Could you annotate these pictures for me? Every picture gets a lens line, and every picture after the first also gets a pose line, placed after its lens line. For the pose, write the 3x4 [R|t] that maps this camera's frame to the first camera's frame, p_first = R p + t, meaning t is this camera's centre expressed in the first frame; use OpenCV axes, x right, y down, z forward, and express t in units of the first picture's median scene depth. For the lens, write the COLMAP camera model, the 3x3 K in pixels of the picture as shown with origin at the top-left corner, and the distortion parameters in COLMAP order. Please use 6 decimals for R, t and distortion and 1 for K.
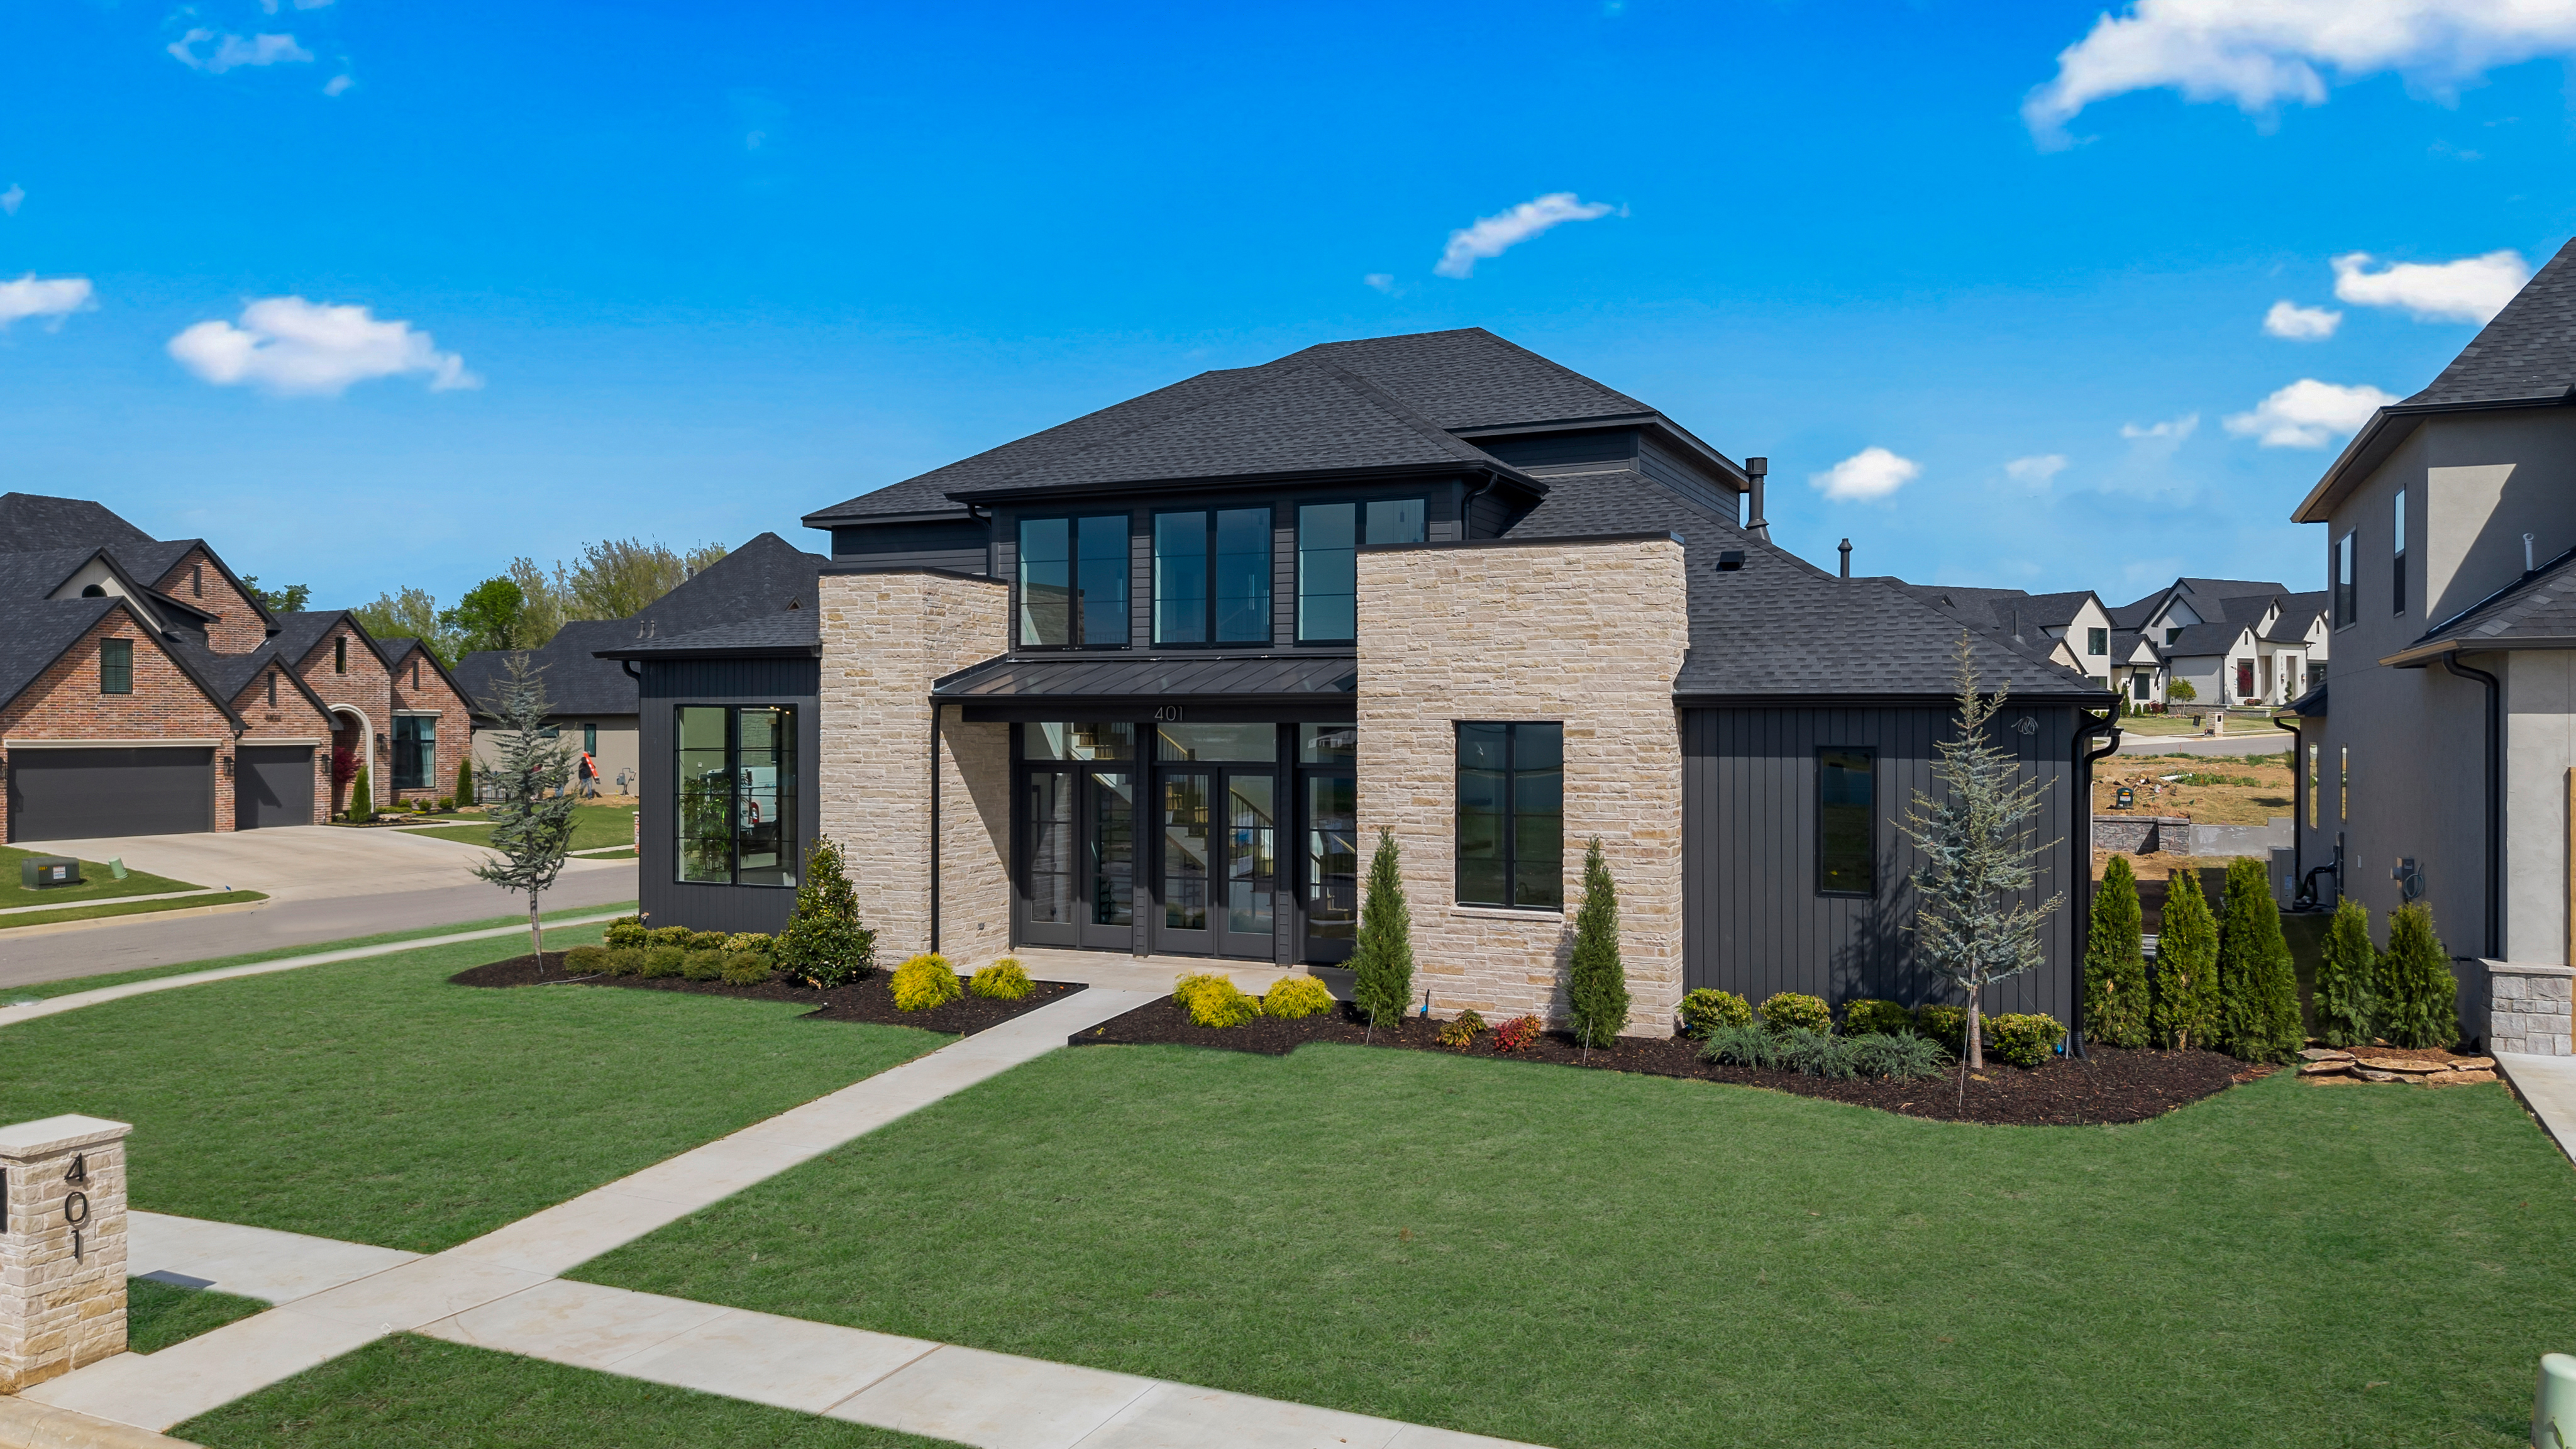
lens RADIAL K [[1760.6, 0, 1309.6], [0, 1760.6, 725.7], [0, 0, 1]] dist [0.056829, -0.055932]
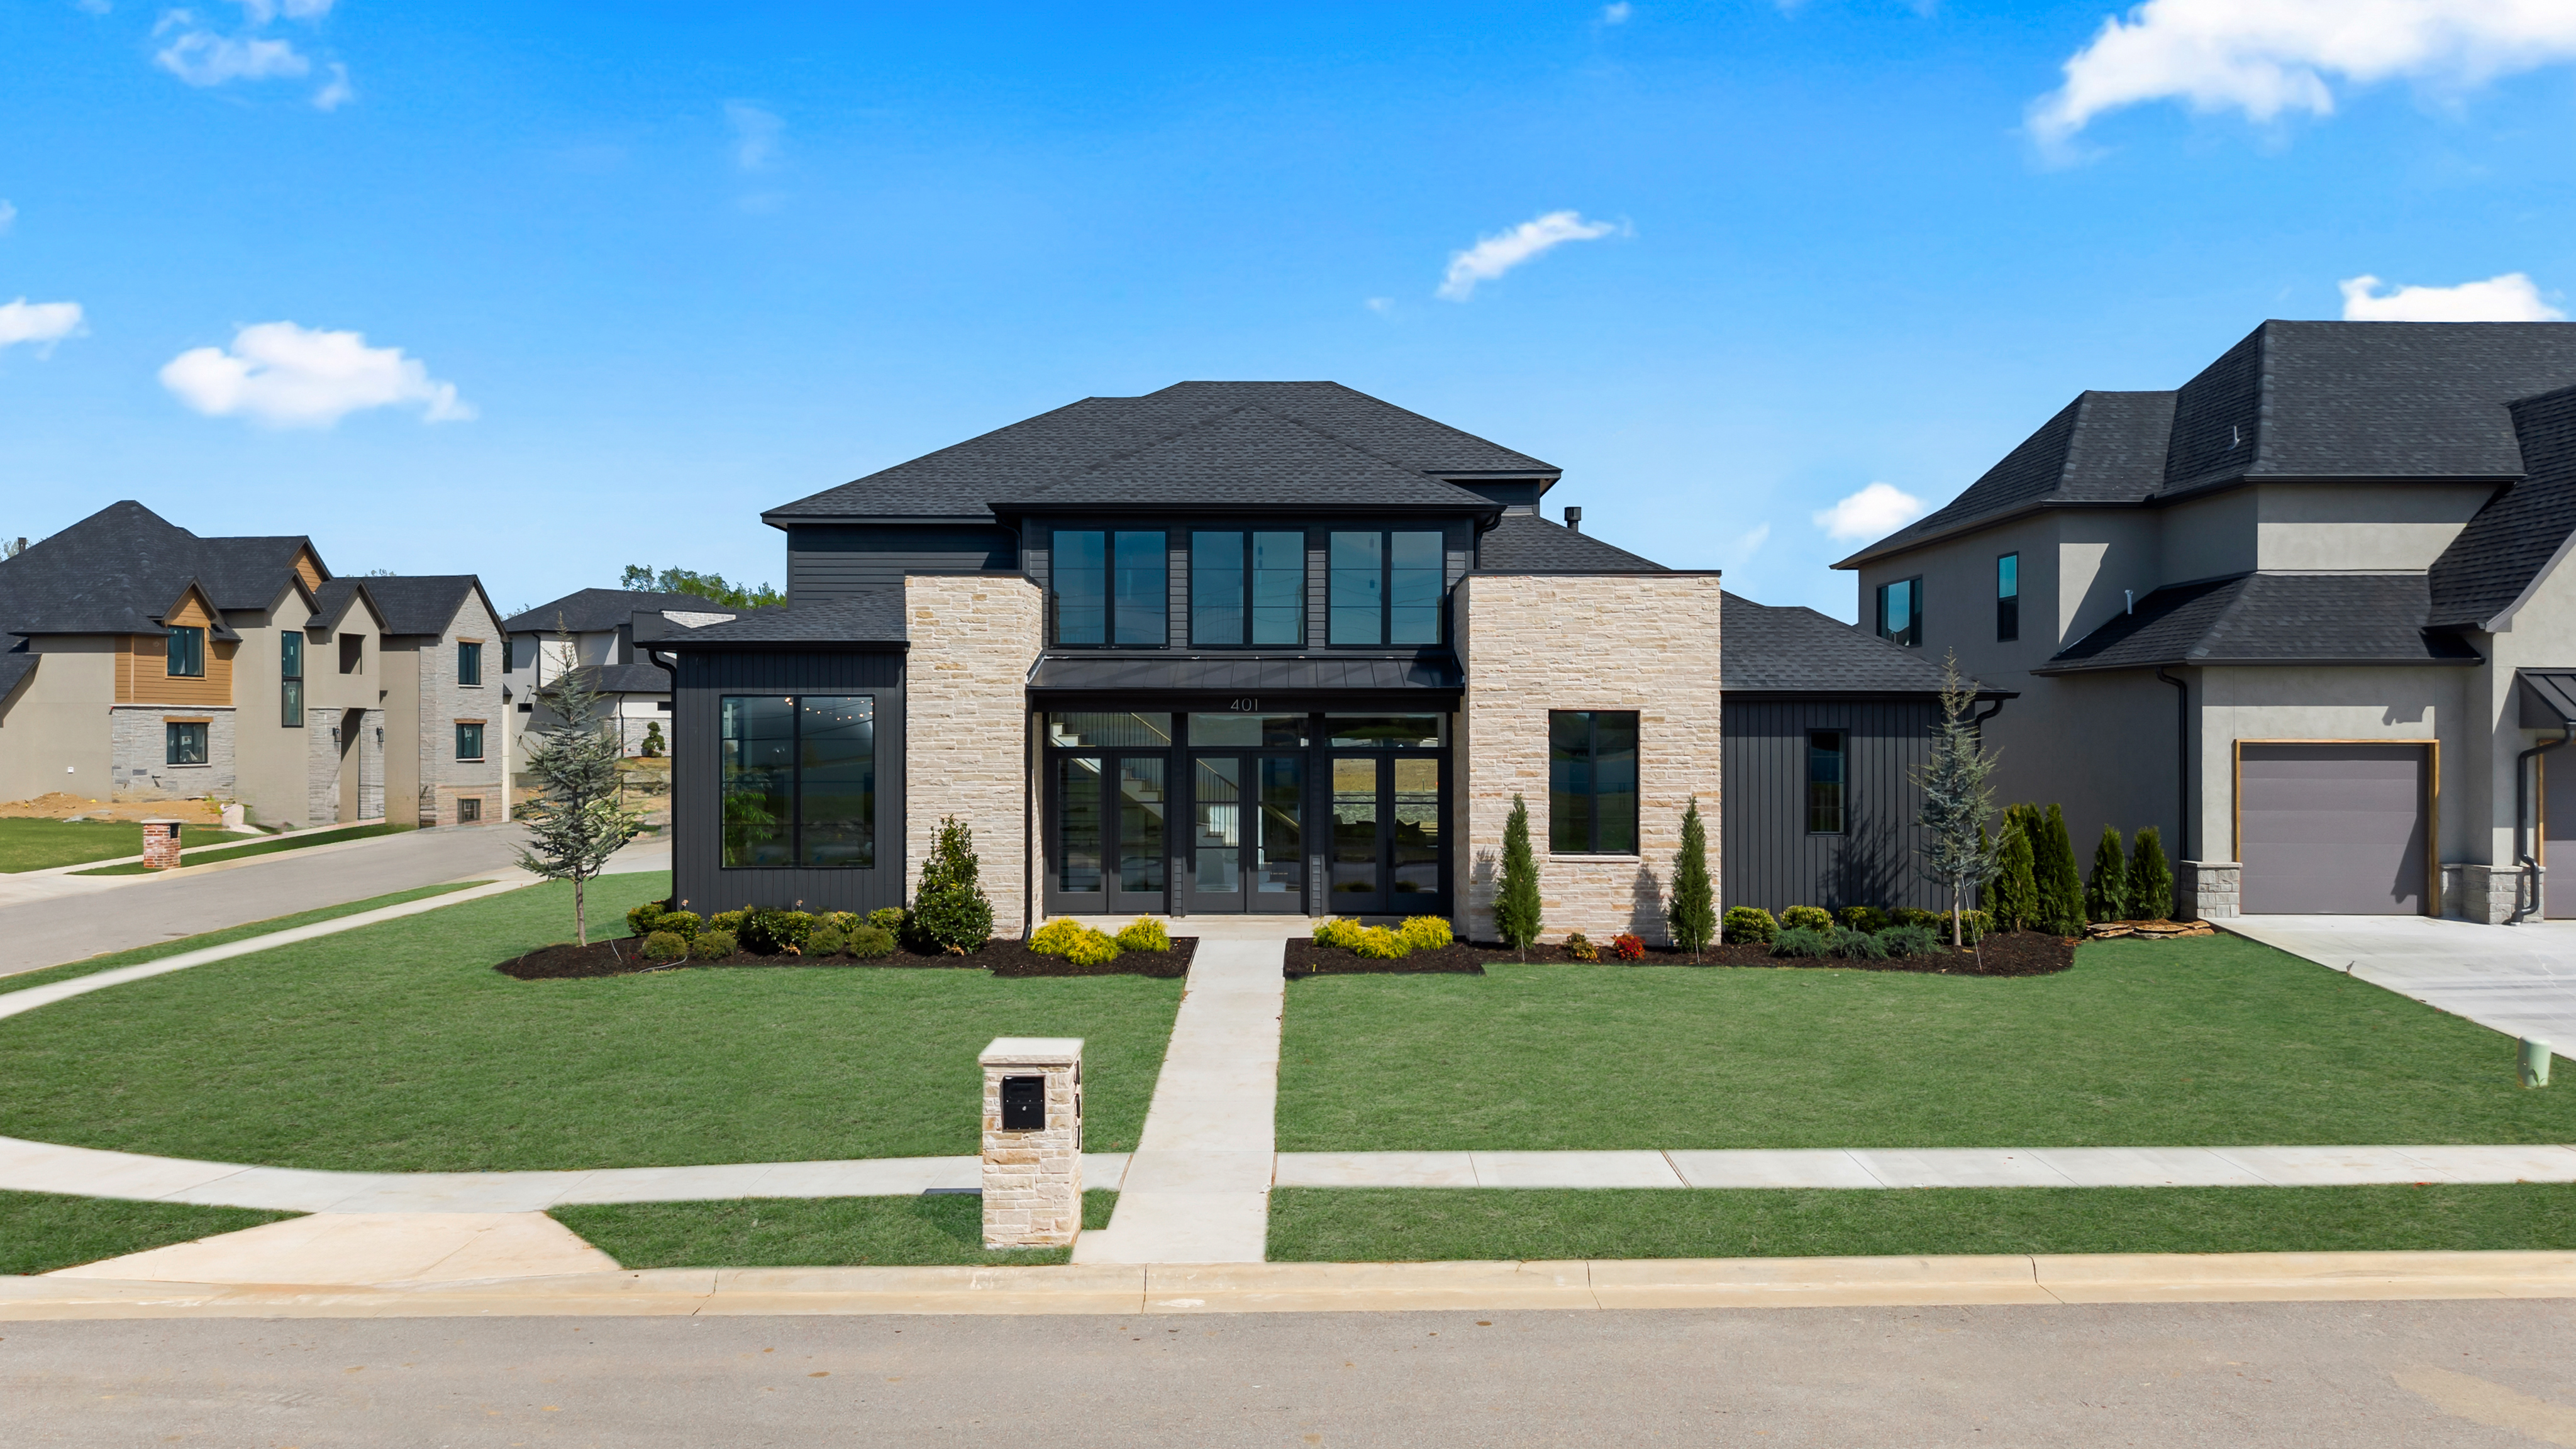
lens RADIAL K [[1736.2, 0, 1297.4], [0, 1736.2, 723.2], [0, 0, 1]] dist [0.067968, -0.102128]
pose [[0.908348, -0.000971, 0.418213, -0.601344], [0.001784, 0.999997, -0.001552, 0.008266], [-0.418211, 0.002156, 0.908347, -0.071390]]
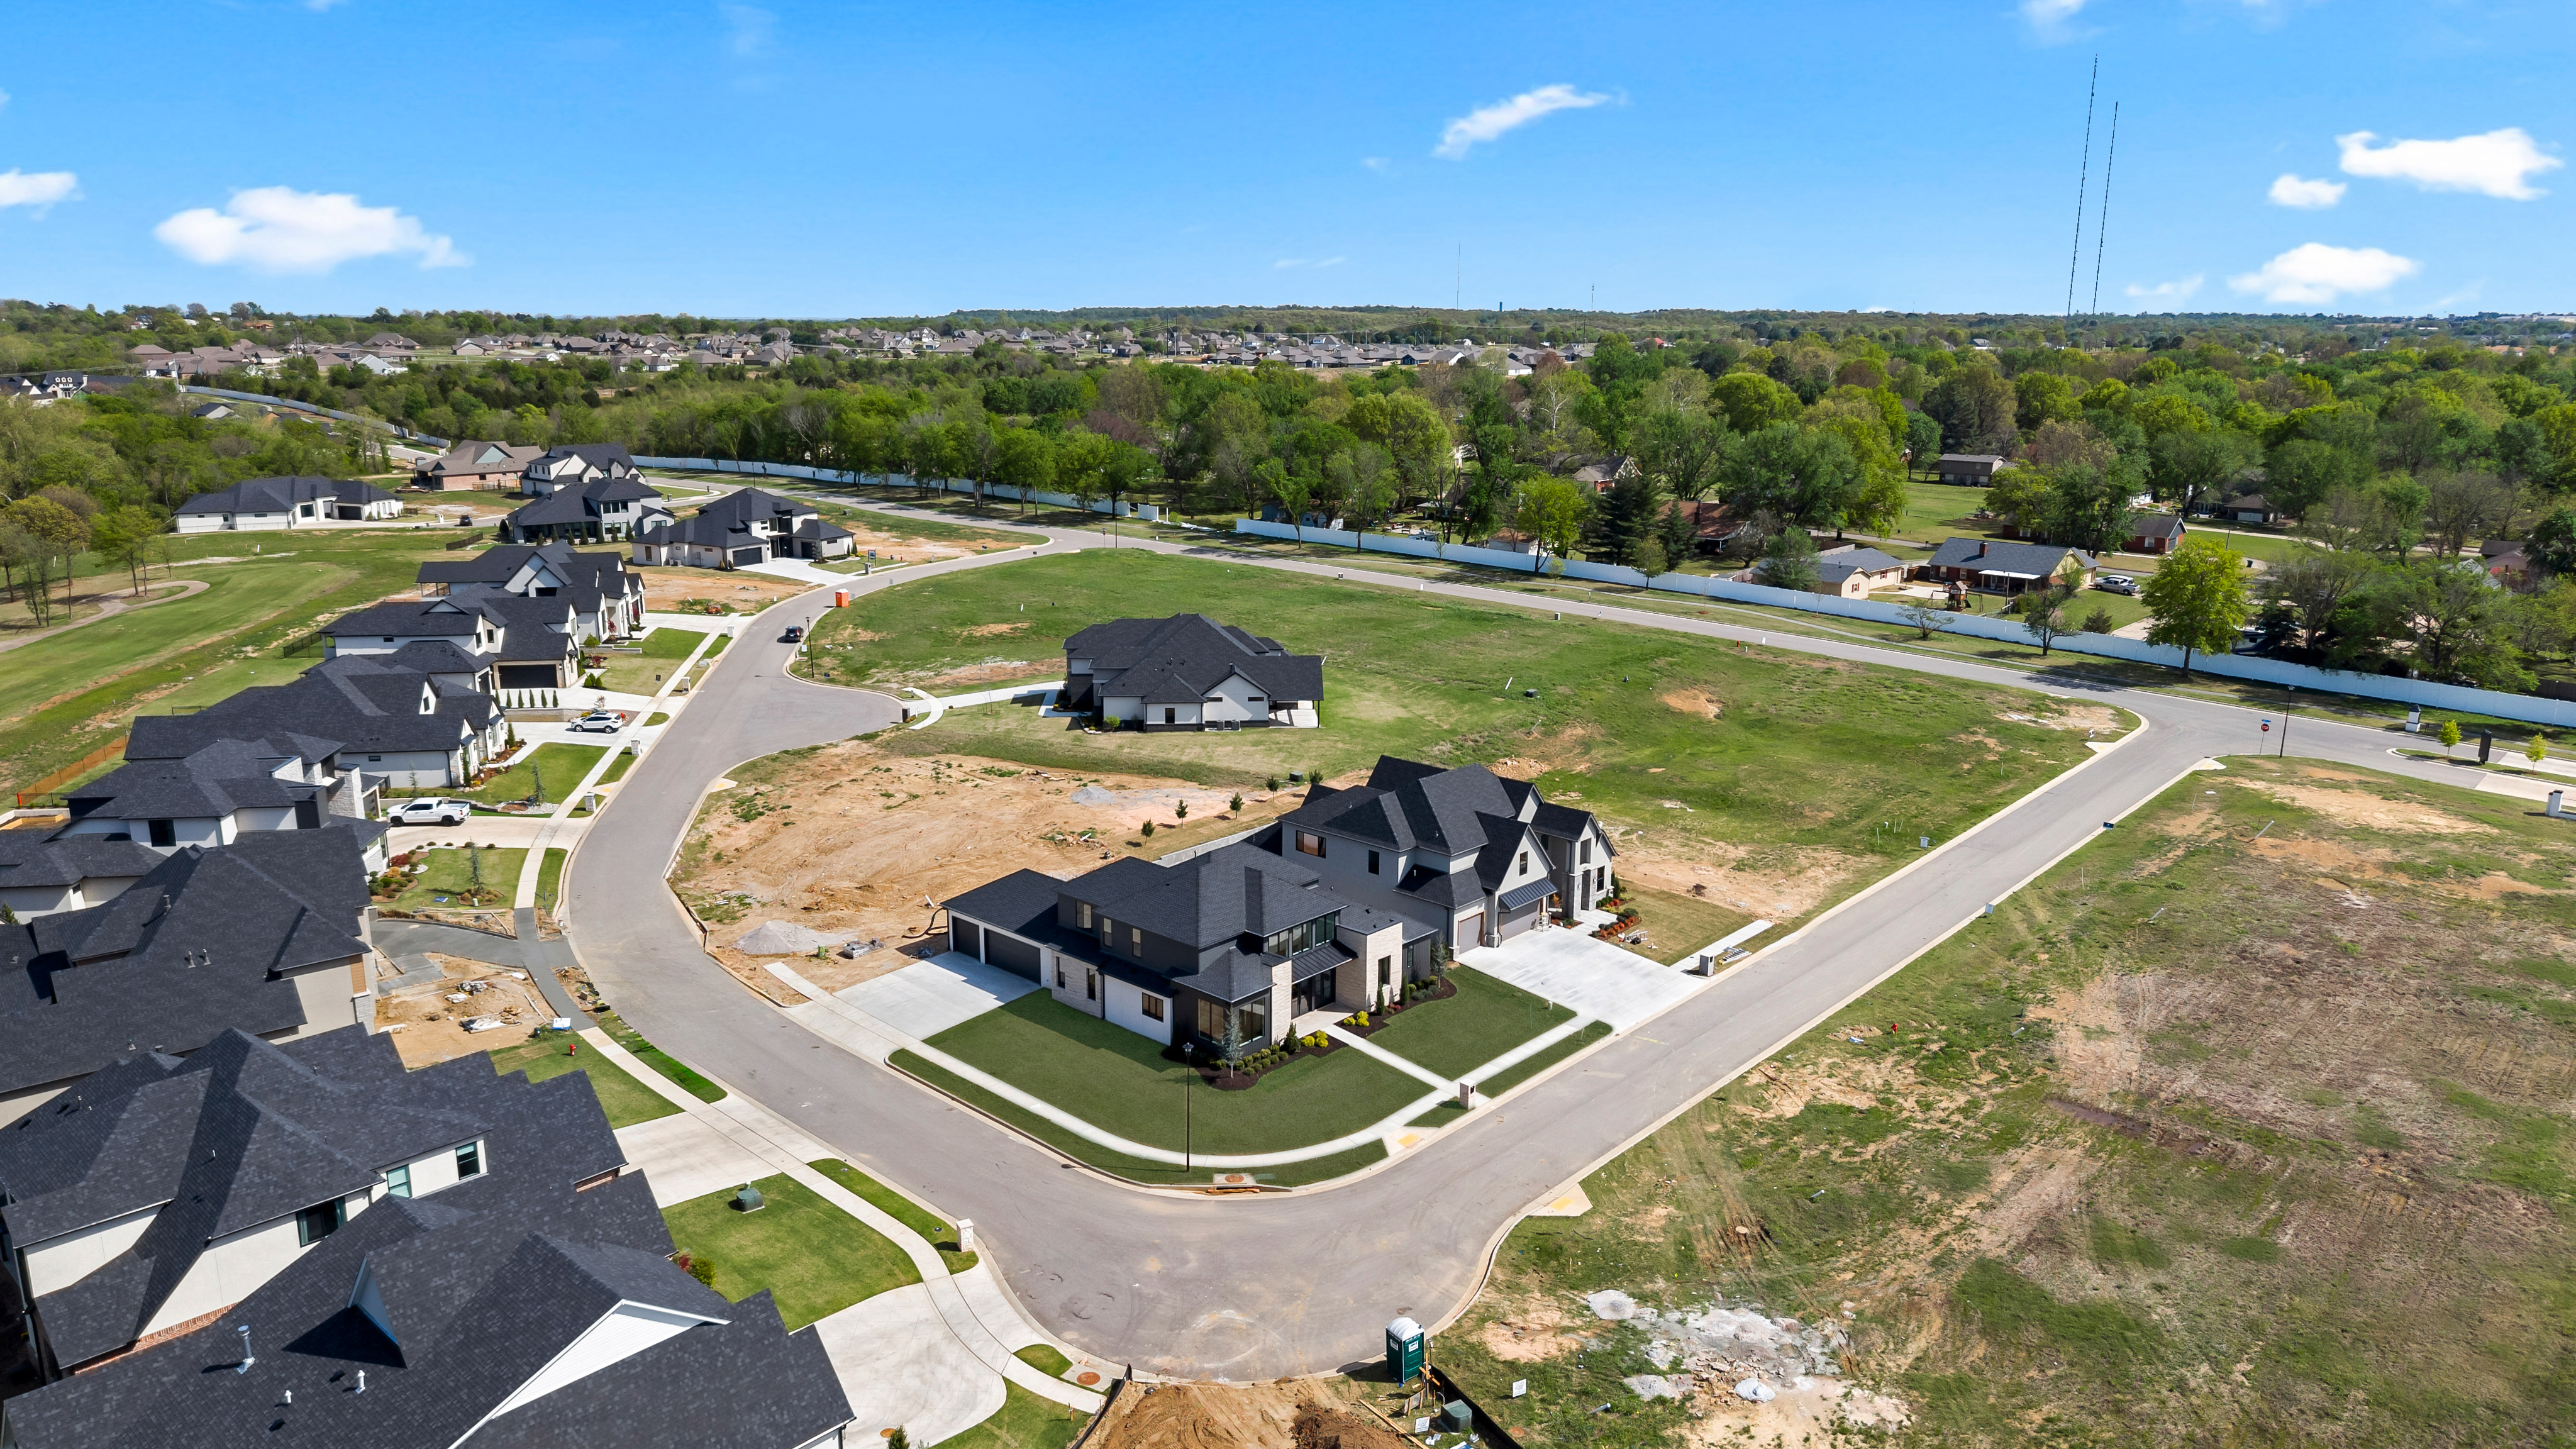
lens RADIAL K [[1721.2, 0, 1295.4], [0, 1721.2, 710.1], [0, 0, 1]] dist [0.060159, -0.072385]
pose [[0.303201, -0.215104, 0.928332, -4.900662], [-0.007247, 0.973641, 0.227969, -2.016032], [-0.952899, -0.075848, 0.293650, -0.314798]]
